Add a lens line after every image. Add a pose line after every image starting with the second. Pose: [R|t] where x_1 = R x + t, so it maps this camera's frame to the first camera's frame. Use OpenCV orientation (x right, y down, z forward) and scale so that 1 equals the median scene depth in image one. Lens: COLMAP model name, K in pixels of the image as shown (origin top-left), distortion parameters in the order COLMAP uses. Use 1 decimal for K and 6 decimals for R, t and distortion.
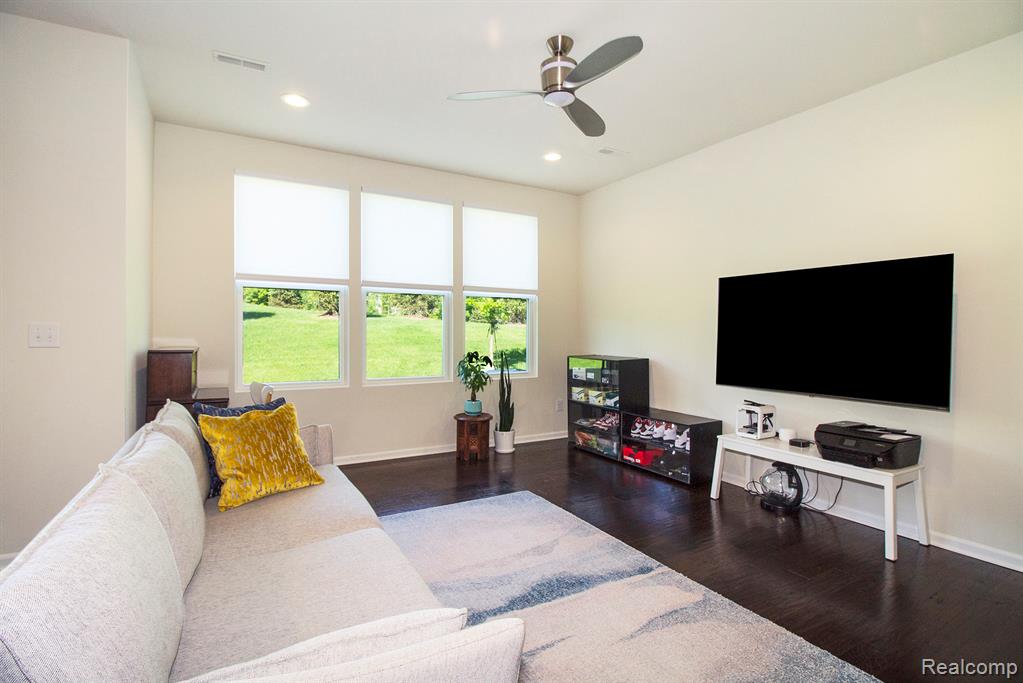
lens RADIAL K [[494.0, 0, 511.5], [0, 494.0, 341.5], [0, 0, 1]] dist [-0.029780, 0.000079]
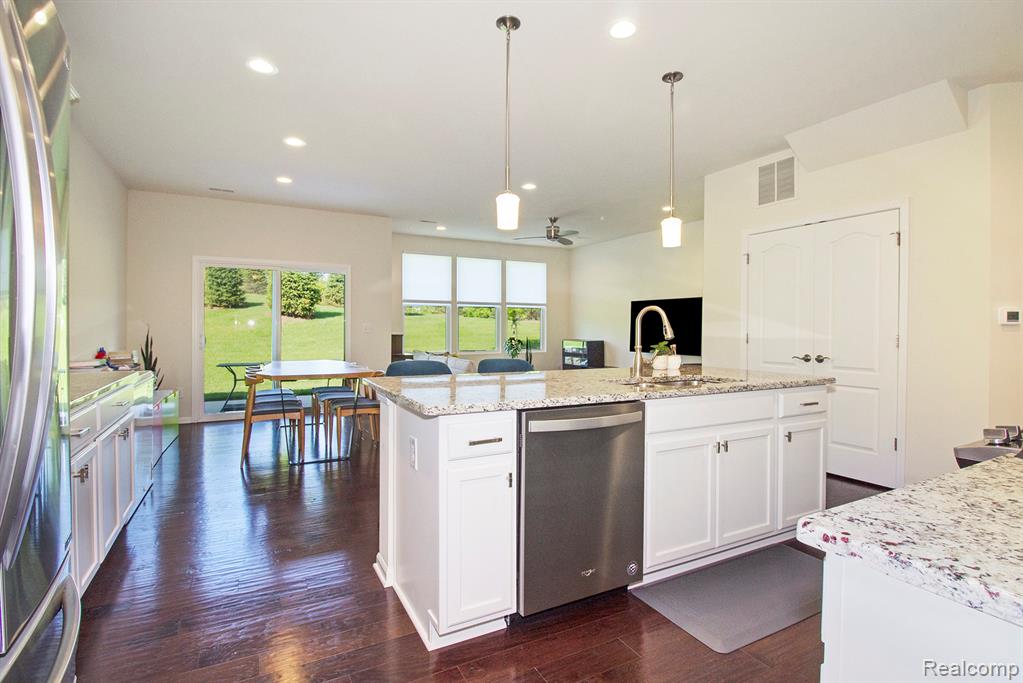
lens RADIAL K [[494.0, 0, 511.5], [0, 494.0, 341.5], [0, 0, 1]] dist [-0.029780, 0.000079]
pose [[0.999694, -0.001918, -0.024682, -0.036456], [0.002180, 0.999942, 0.010578, 0.017163], [0.024660, -0.010628, 0.999639, -0.979309]]
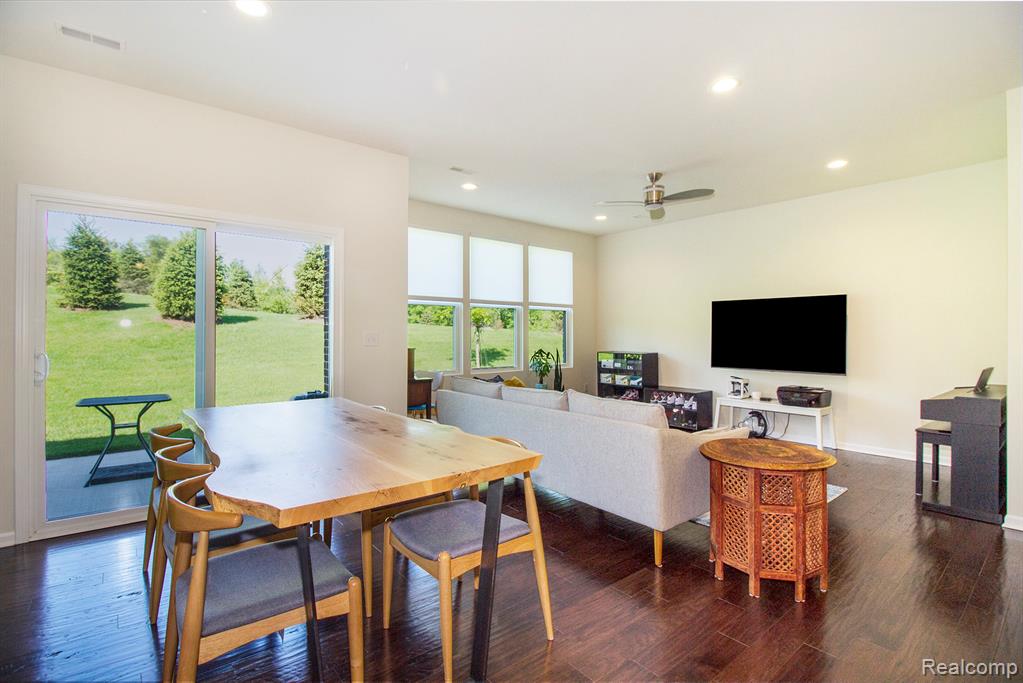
lens RADIAL K [[486.6, 0, 512.0], [0, 486.6, 337.9], [0, 0, 1]] dist [-0.019803, -0.000538]
pose [[0.986154, -0.004953, 0.165761, -0.410728], [0.006575, 0.999936, -0.009237, 0.000476], [-0.165704, 0.010199, 0.986123, -0.385683]]
